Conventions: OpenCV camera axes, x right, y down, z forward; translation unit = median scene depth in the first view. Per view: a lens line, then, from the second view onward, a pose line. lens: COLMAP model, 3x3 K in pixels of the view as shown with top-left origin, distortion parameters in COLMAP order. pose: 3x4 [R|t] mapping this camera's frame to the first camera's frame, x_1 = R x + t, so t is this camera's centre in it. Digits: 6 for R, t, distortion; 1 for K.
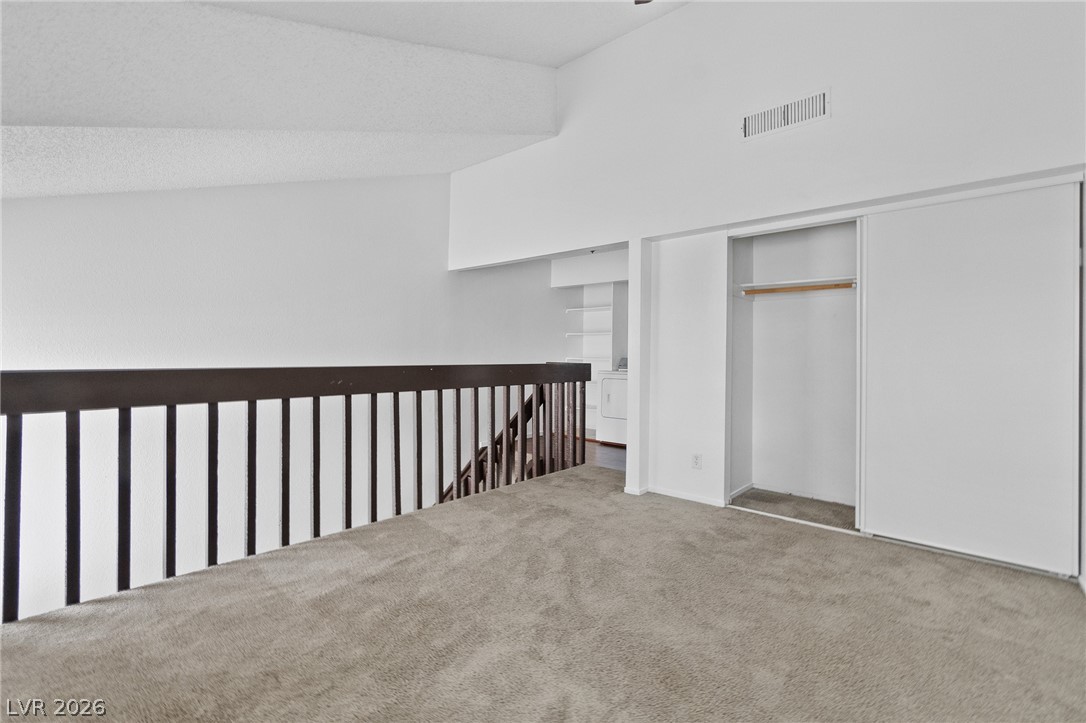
lens RADIAL K [[499.1, 0, 548.7], [0, 499.1, 357.5], [0, 0, 1]] dist [0.000216, 0.000084]
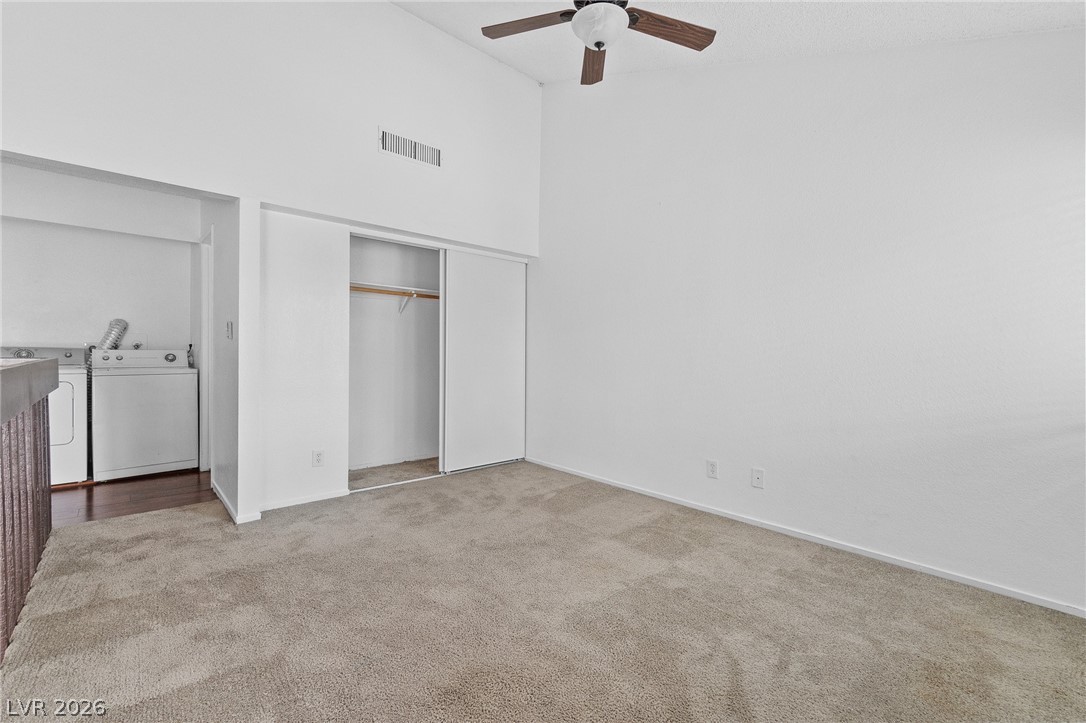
lens RADIAL K [[464.8, 0, 550.9], [0, 464.8, 363.9], [0, 0, 1]] dist [-0.001064, -0.000934]
pose [[0.083828, -0.032070, 0.995964, -0.566254], [-0.011814, 0.999380, 0.033174, -0.007840], [-0.996410, -0.014547, 0.083397, 0.505735]]
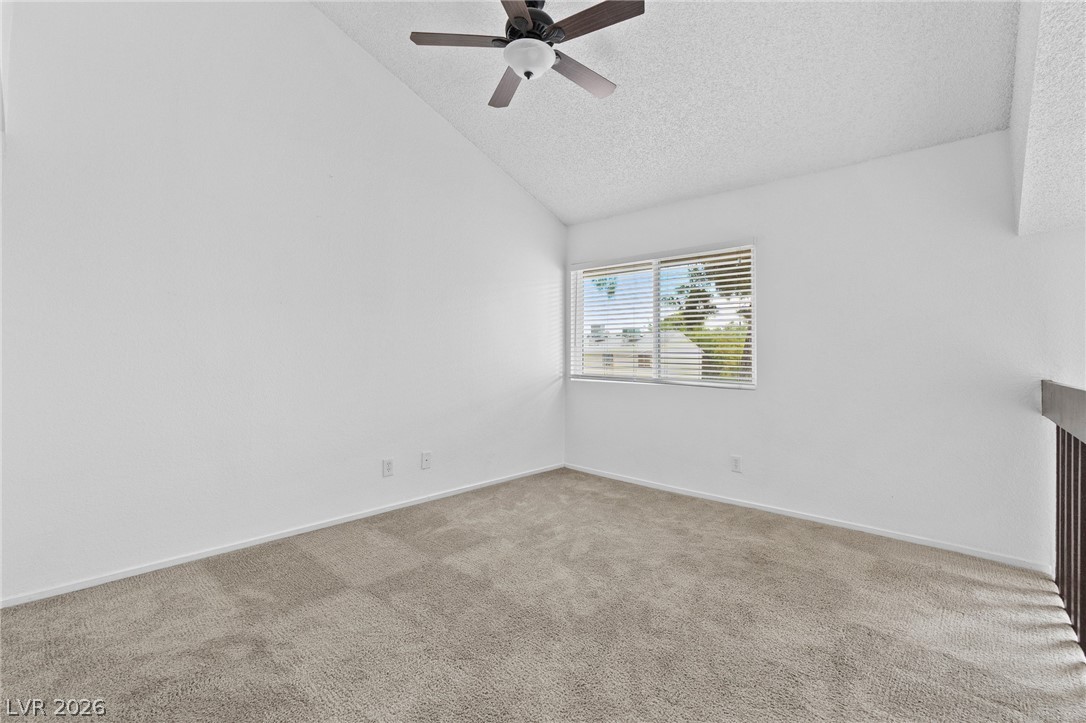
lens RADIAL K [[464.8, 0, 544.3], [0, 464.8, 358.6], [0, 0, 1]] dist [-0.001064, -0.000934]
pose [[-0.999730, -0.018645, 0.013835, 0.068791], [-0.018535, 0.999796, 0.008007, -0.000842], [-0.013981, 0.007749, -0.999872, 1.190416]]
